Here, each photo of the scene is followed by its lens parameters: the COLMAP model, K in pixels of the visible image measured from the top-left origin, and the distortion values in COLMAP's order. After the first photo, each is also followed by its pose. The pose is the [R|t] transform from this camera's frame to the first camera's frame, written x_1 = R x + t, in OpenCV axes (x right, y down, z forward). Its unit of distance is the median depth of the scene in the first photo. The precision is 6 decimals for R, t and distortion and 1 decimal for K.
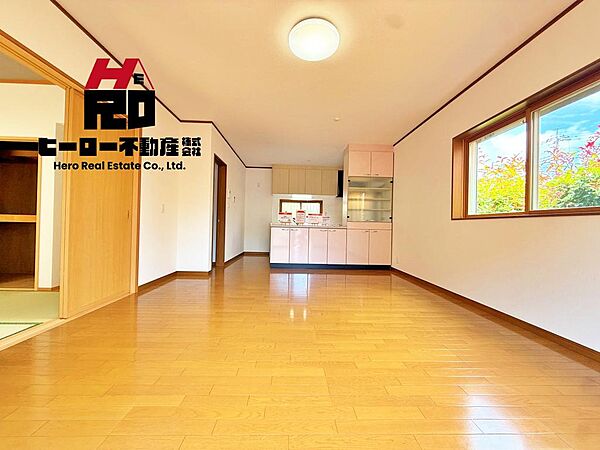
lens RADIAL K [[240.6, 0, 300.0], [0, 240.6, 225.0], [0, 0, 1]] dist [0.001511, -0.000027]
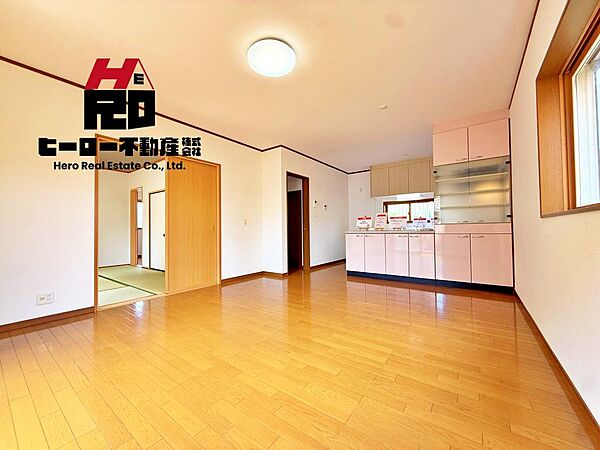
lens RADIAL K [[240.6, 0, 300.0], [0, 240.6, 225.0], [0, 0, 1]] dist [0.001511, -0.000027]
pose [[0.781693, -0.044493, -0.622074, 0.425884], [0.033781, 0.999008, -0.029005, -0.005088], [0.622747, 0.001658, 0.782421, 0.140601]]
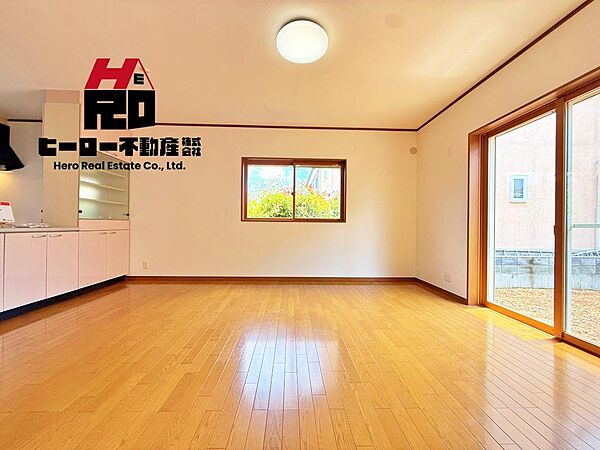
lens RADIAL K [[240.6, 0, 300.0], [0, 240.6, 225.0], [0, 0, 1]] dist [0.001511, -0.000027]
pose [[0.013601, -0.015143, 0.999793, -0.511998], [-0.016642, 0.999743, 0.015369, -0.020999], [-0.999769, -0.016848, 0.013345, 0.537407]]
